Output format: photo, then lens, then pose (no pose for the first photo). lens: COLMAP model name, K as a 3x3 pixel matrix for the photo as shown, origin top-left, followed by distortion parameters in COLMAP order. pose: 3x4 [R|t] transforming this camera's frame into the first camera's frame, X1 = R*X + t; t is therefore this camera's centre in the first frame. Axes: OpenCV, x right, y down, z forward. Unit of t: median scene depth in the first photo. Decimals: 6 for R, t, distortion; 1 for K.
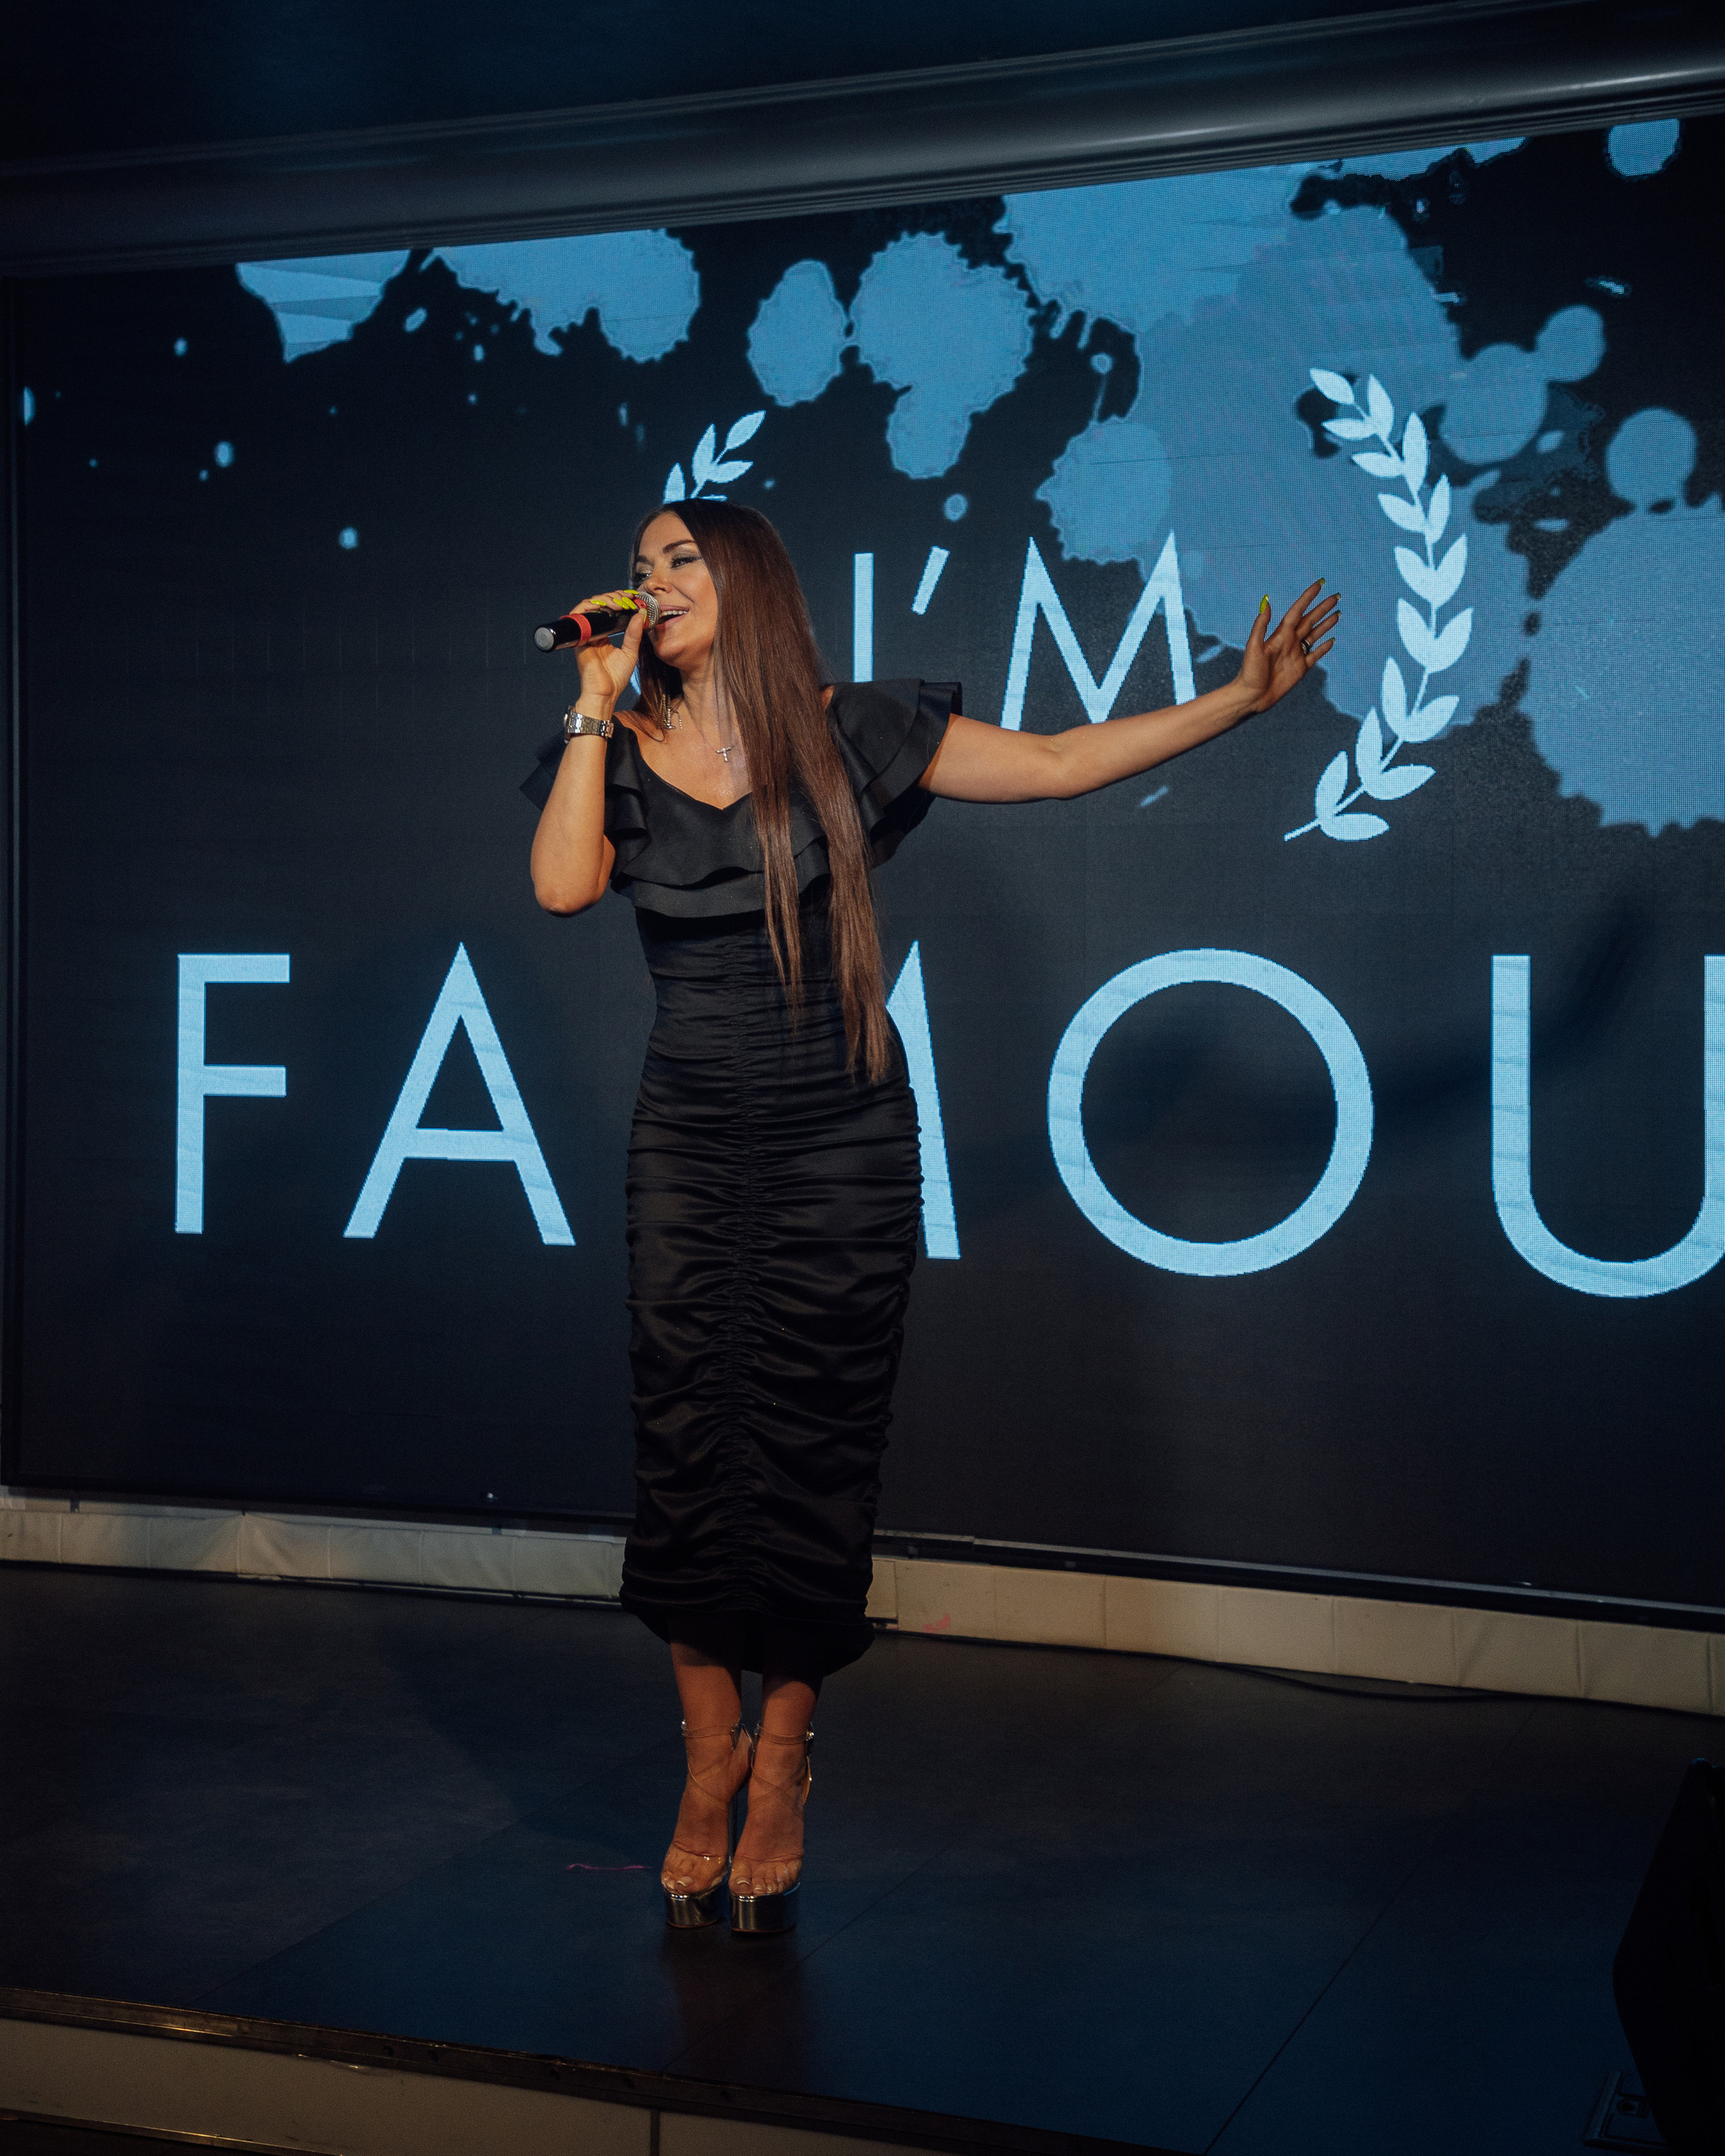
lens RADIAL K [[3001.5, 0, 815.2], [0, 3001.5, 976.9], [0, 0, 1]] dist [0.279865, 0.000000]
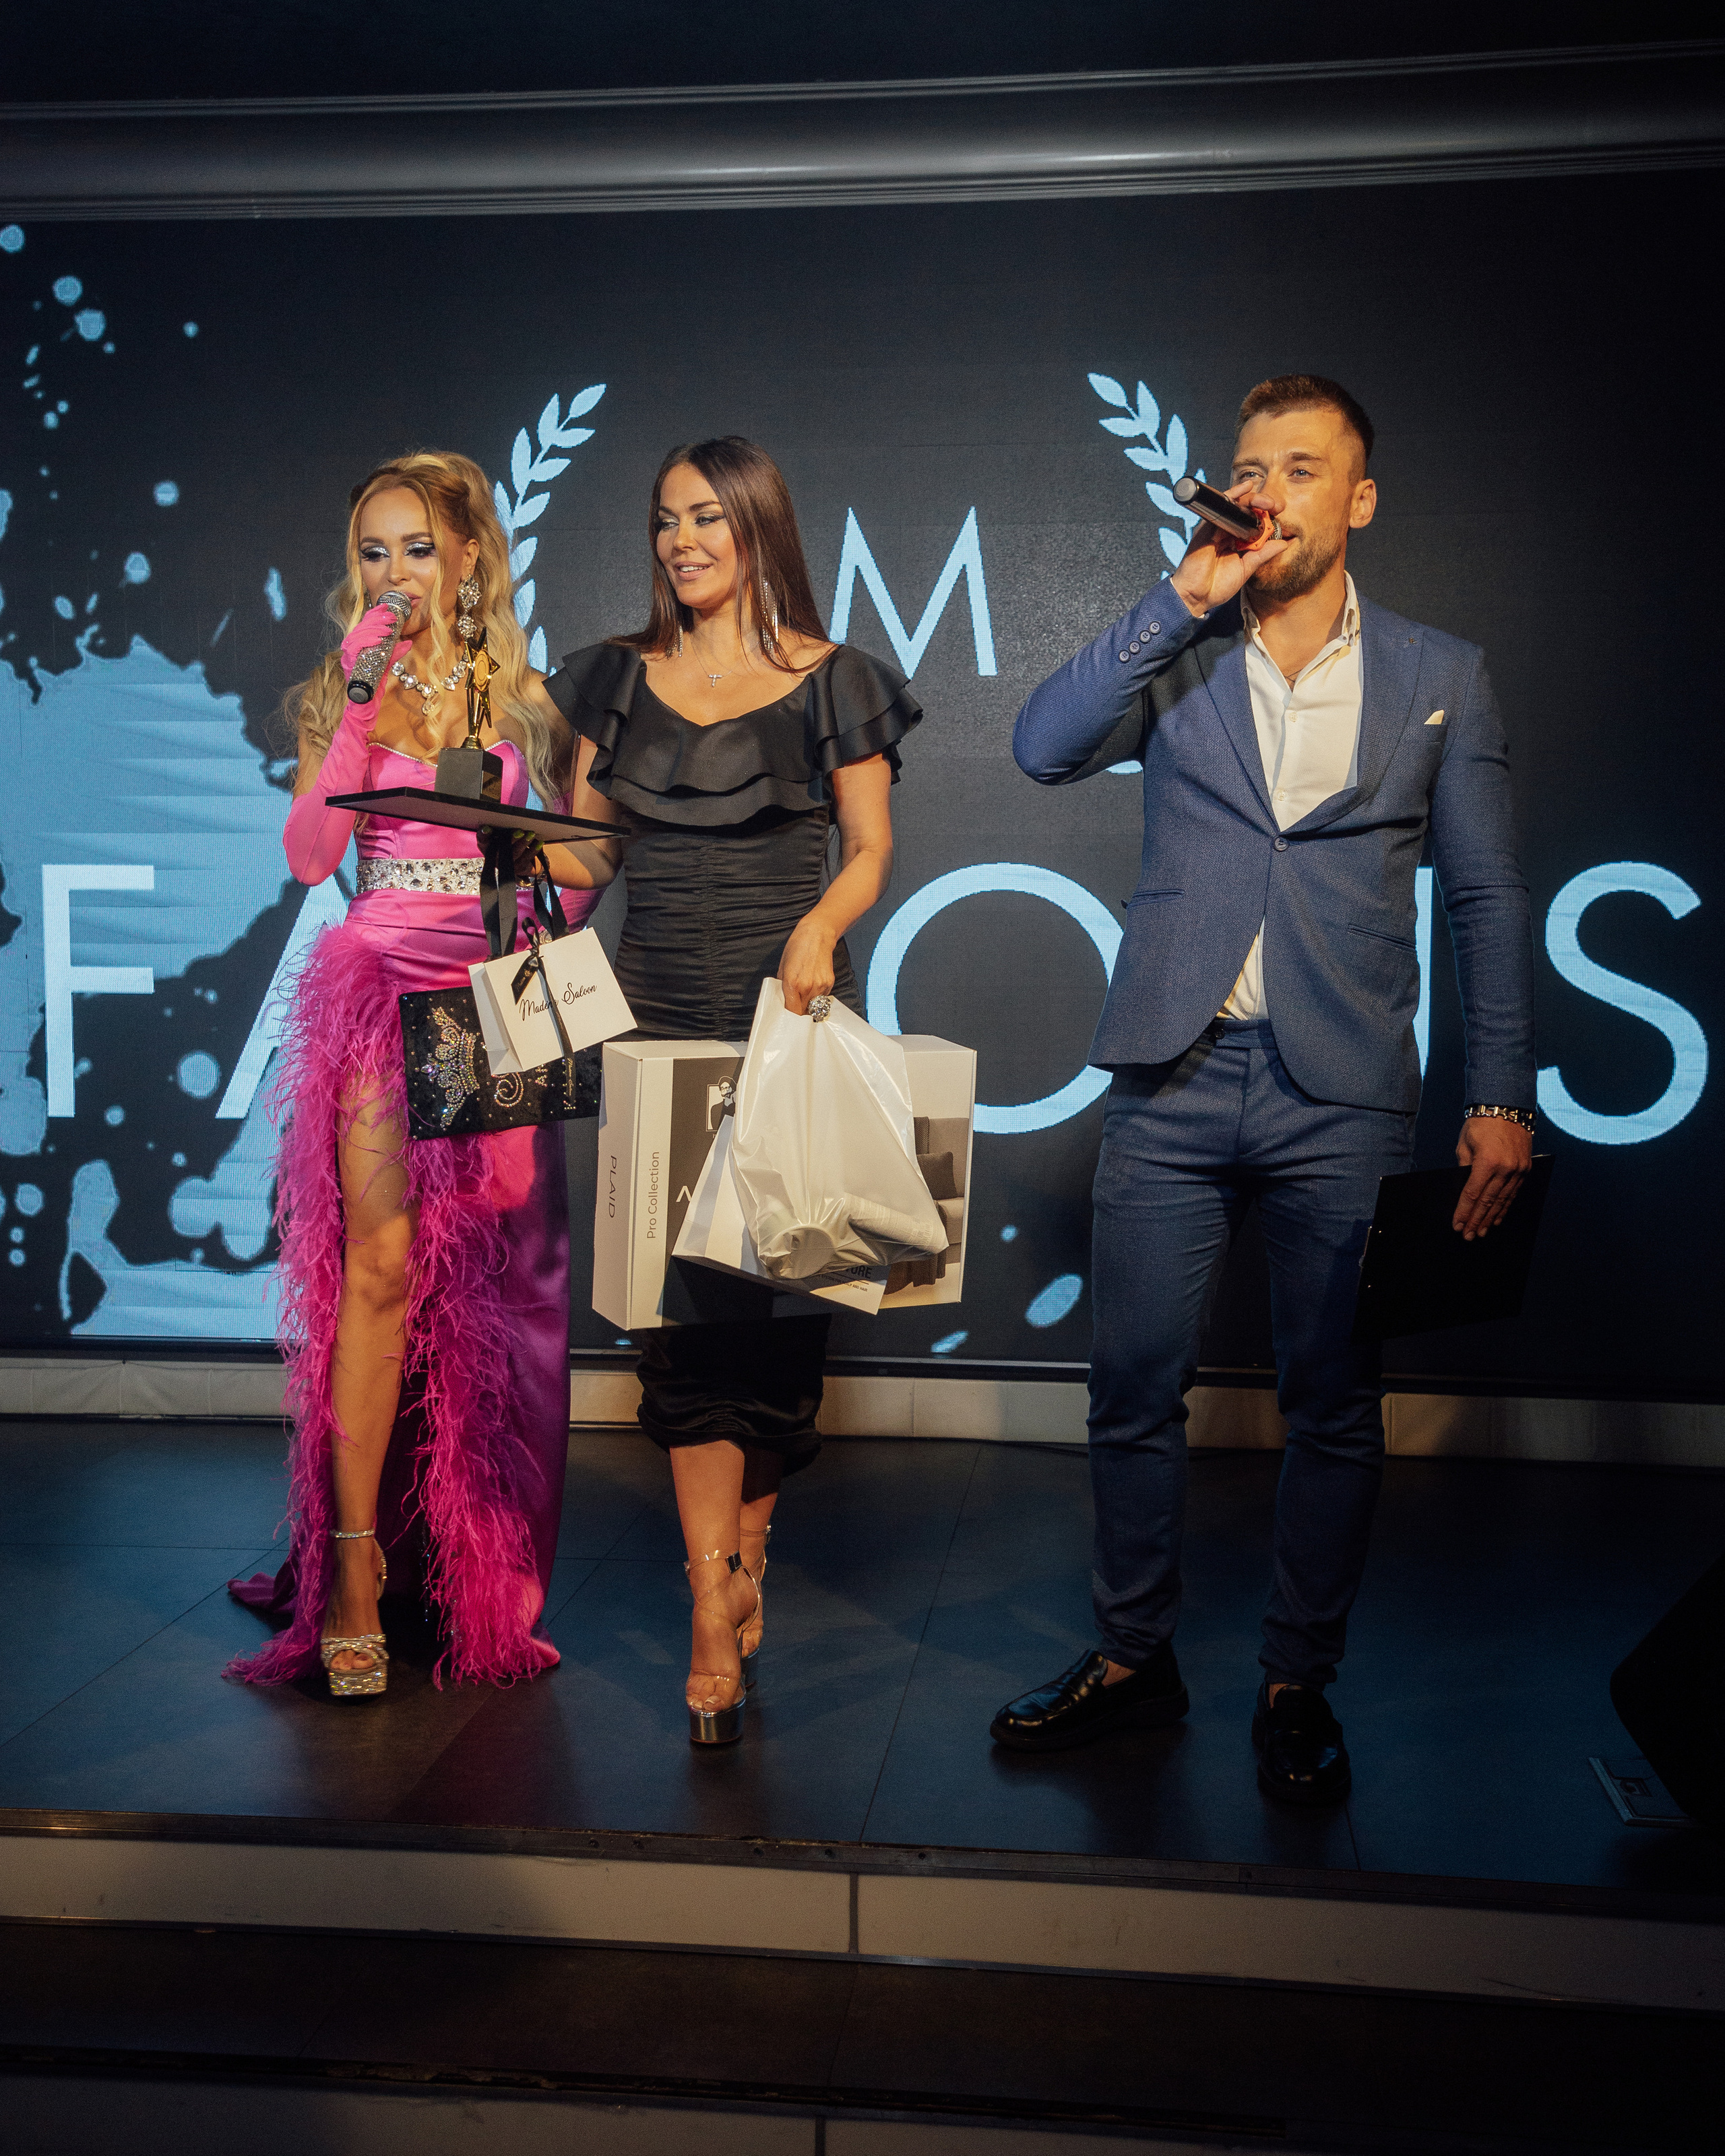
lens RADIAL K [[2344.0, 0, 850.4], [0, 2344.0, 1065.5], [0, 0, 1]] dist [0.125761, 0.000000]
pose [[0.968406, -0.019935, 0.248581, -0.161340], [0.000932, 0.997082, 0.076330, -0.000372], [-0.249378, -0.073687, 0.965599, 0.106823]]
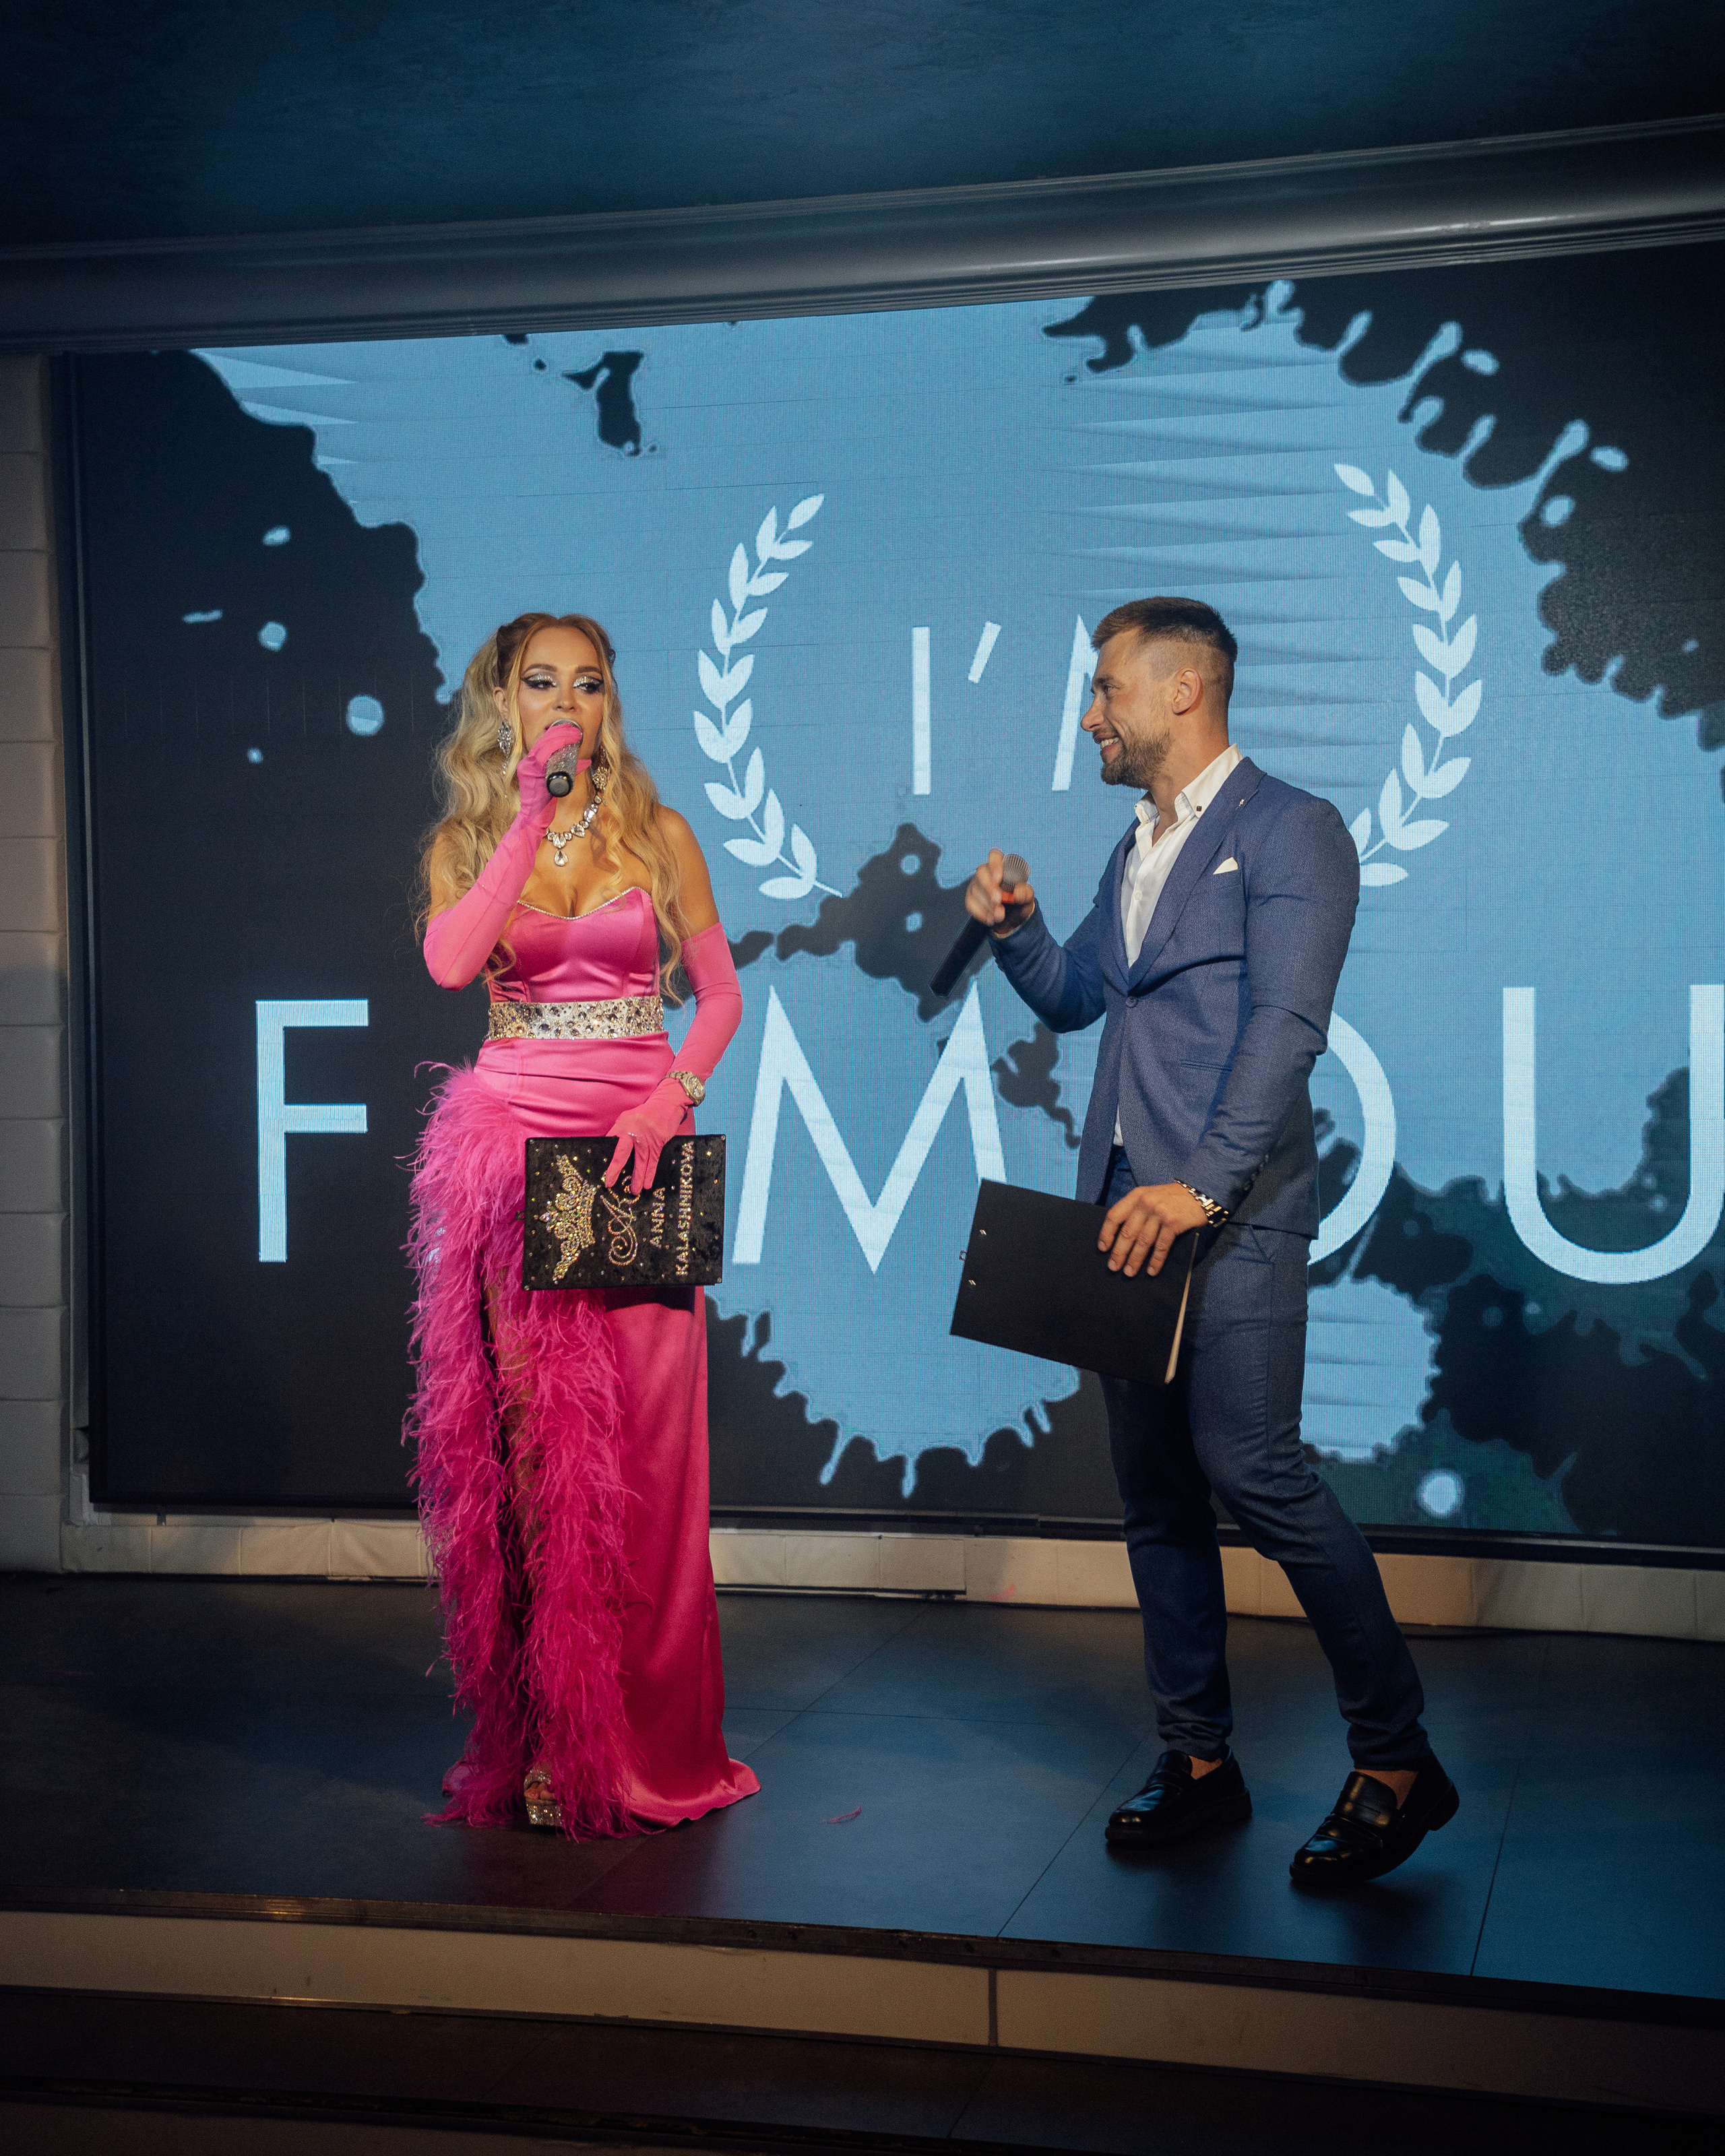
lens RADIAL K [[3053.9, 0, 863.8], [0, 3053.9, 1074.5], [0, 0, 1]] dist [0.333570, 0.000000]
pose [[0.992274, -0.019890, 0.122459, -0.149719], [0.015938, 0.999323, 0.033173, -0.016090], [-0.123036, -0.030965, 0.991919, -0.112786]]
